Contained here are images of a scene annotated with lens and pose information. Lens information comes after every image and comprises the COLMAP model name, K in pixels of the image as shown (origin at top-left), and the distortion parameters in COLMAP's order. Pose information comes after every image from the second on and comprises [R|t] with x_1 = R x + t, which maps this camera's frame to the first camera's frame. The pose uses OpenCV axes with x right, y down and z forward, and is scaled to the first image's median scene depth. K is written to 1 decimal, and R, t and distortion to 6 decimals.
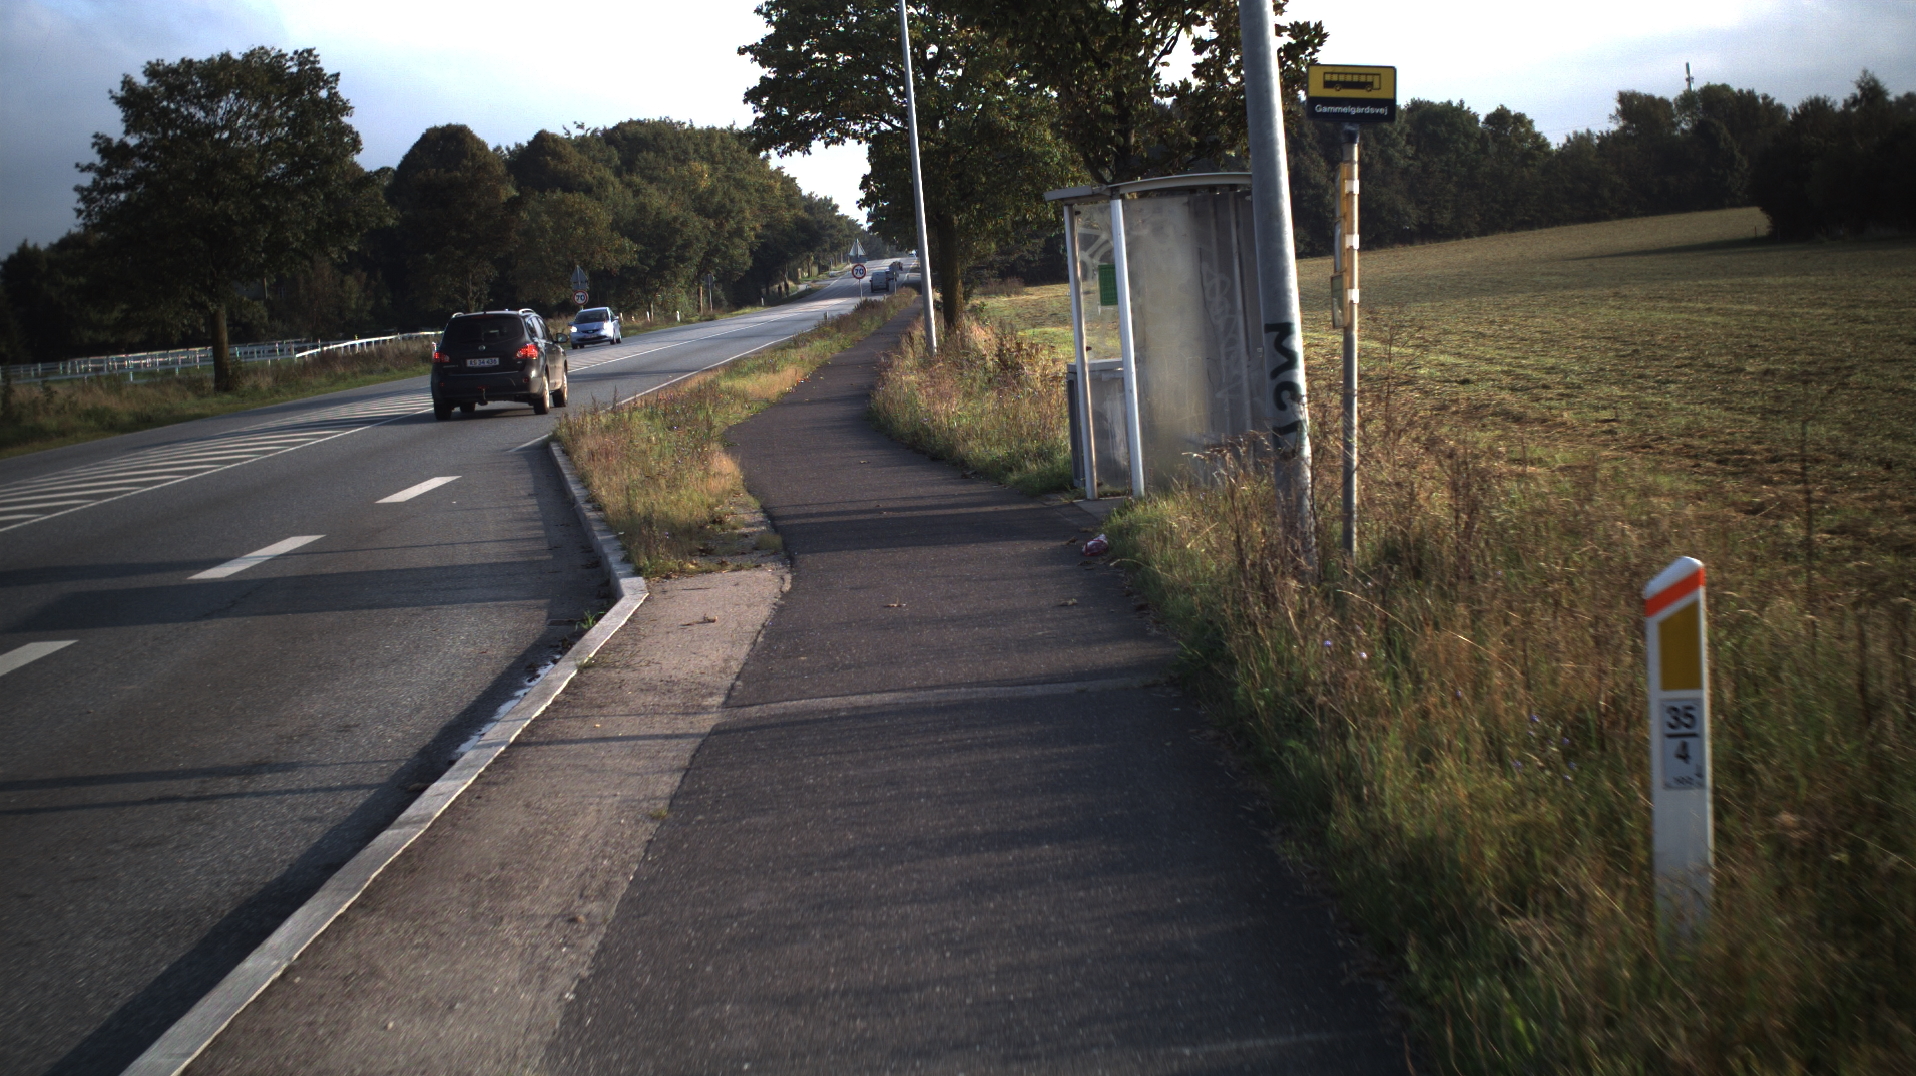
lens RADIAL K [[2977.5, 0, 958.0], [0, 2977.5, 538.0], [0, 0, 1]] dist [-0.161408, 0.191489]
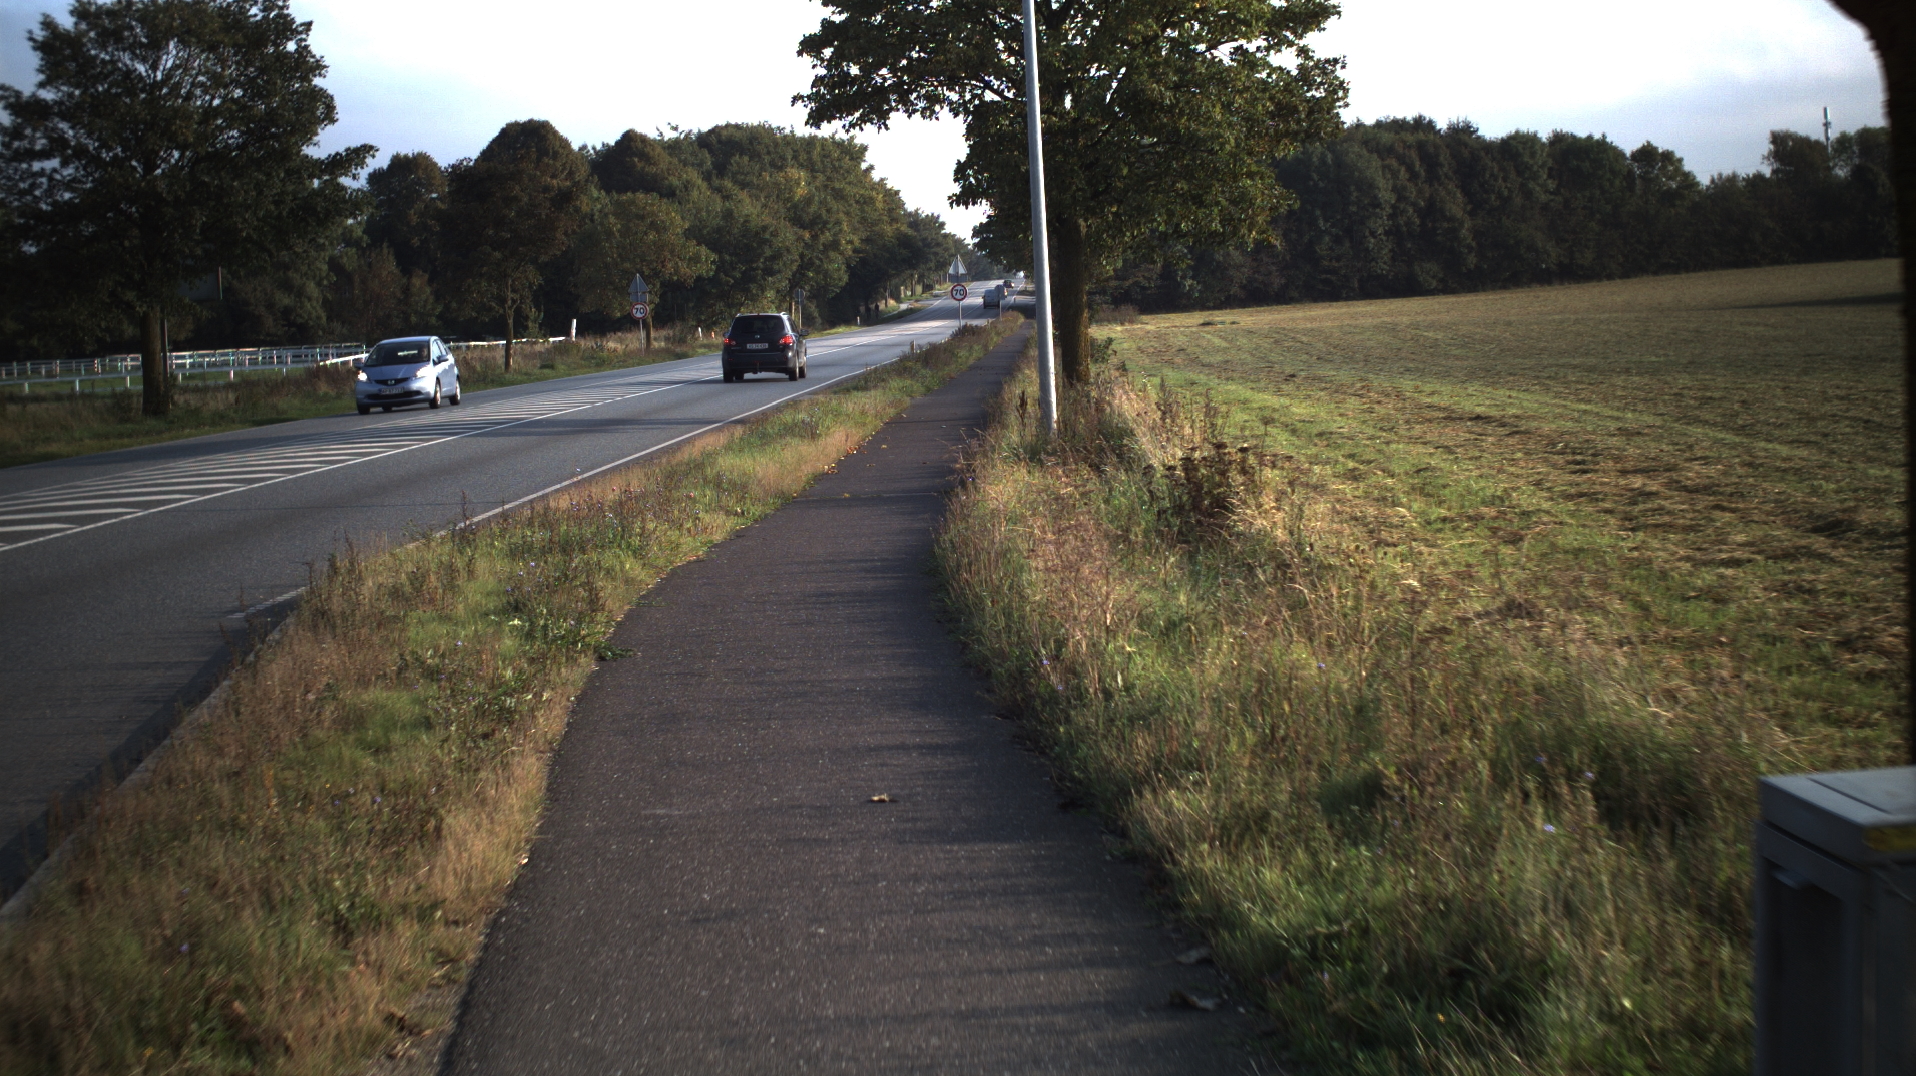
lens RADIAL K [[2977.5, 0, 958.0], [0, 2977.5, 538.0], [0, 0, 1]] dist [-0.161408, 0.191489]
pose [[0.998739, 0.038042, -0.032759, -0.002284], [-0.038284, 0.999244, -0.006795, -0.012026], [0.032476, 0.008041, 0.999440, 0.132481]]
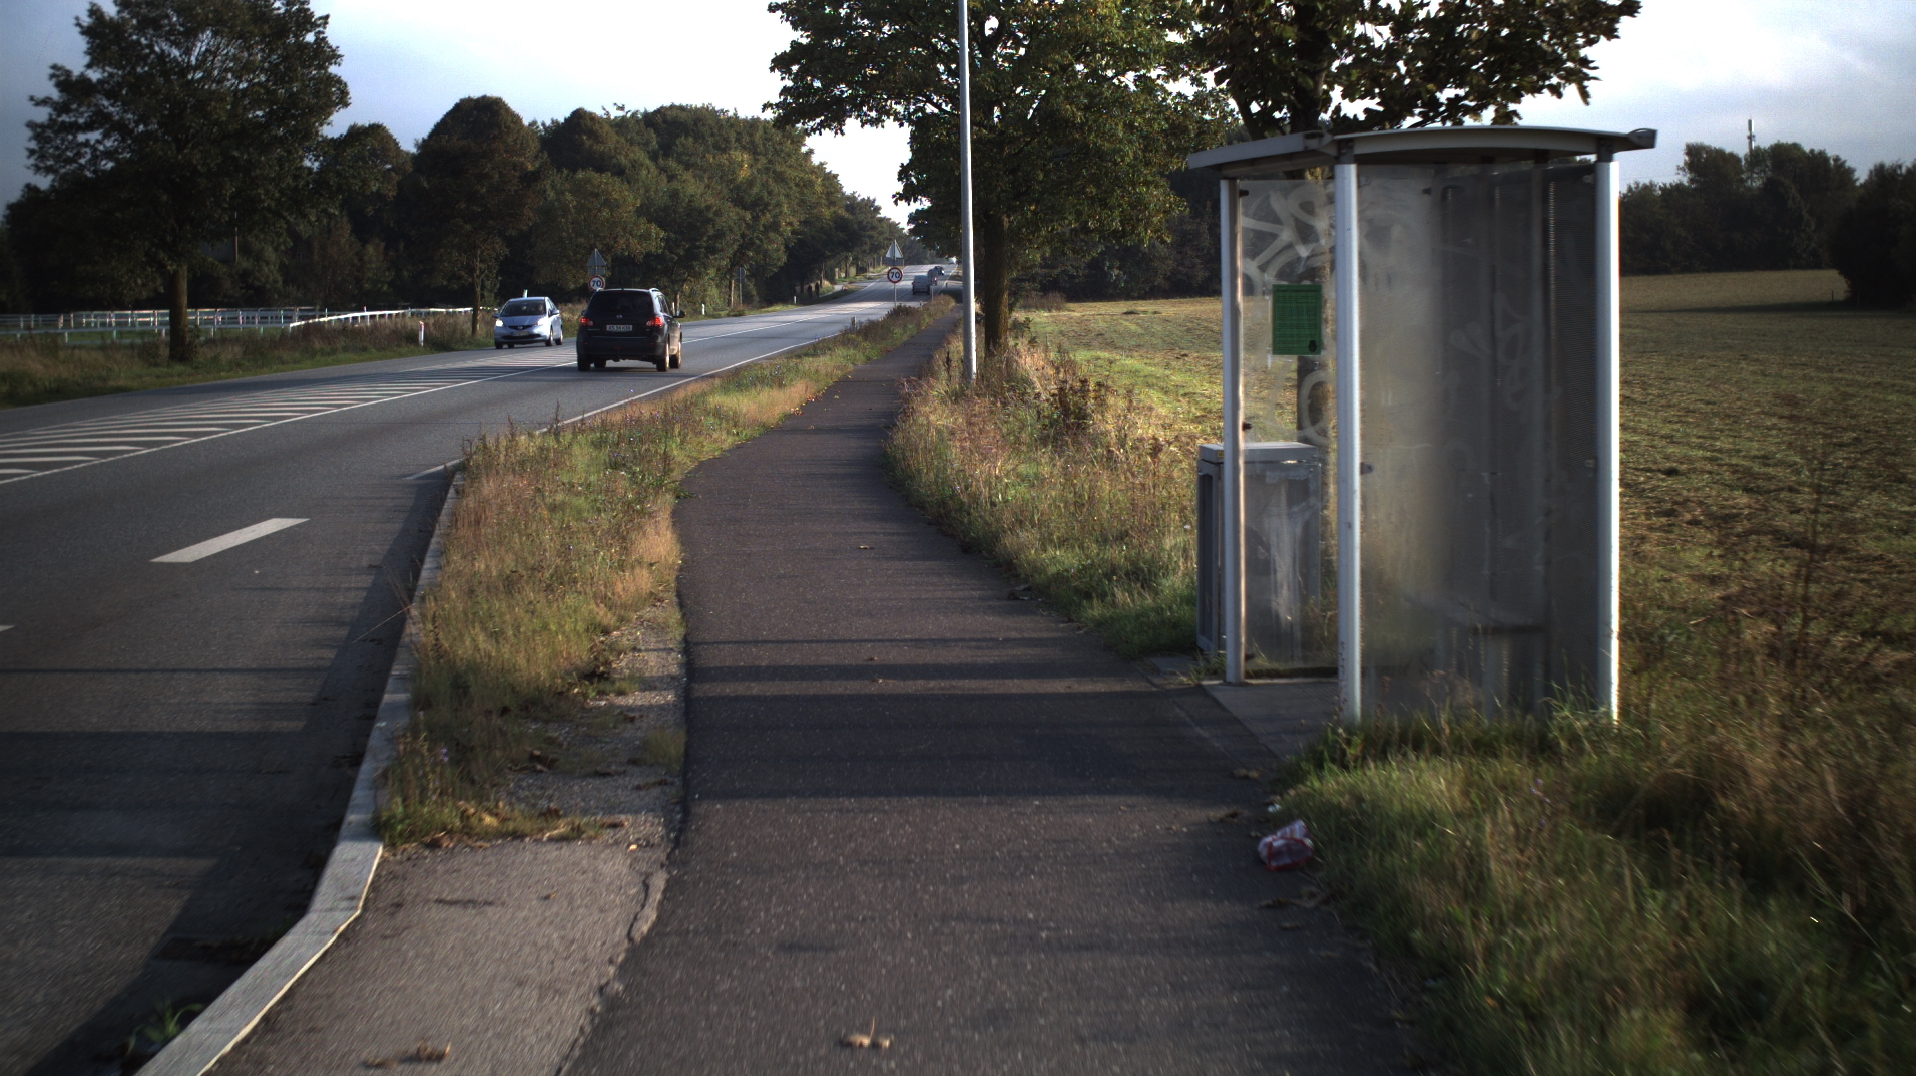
lens RADIAL K [[2977.5, 0, 958.0], [0, 2977.5, 538.0], [0, 0, 1]] dist [-0.161408, 0.191489]
pose [[0.997751, 0.066631, -0.007341, -0.001107], [-0.066654, 0.997772, -0.002914, -0.005762], [0.007130, 0.003397, 0.999969, 0.066137]]
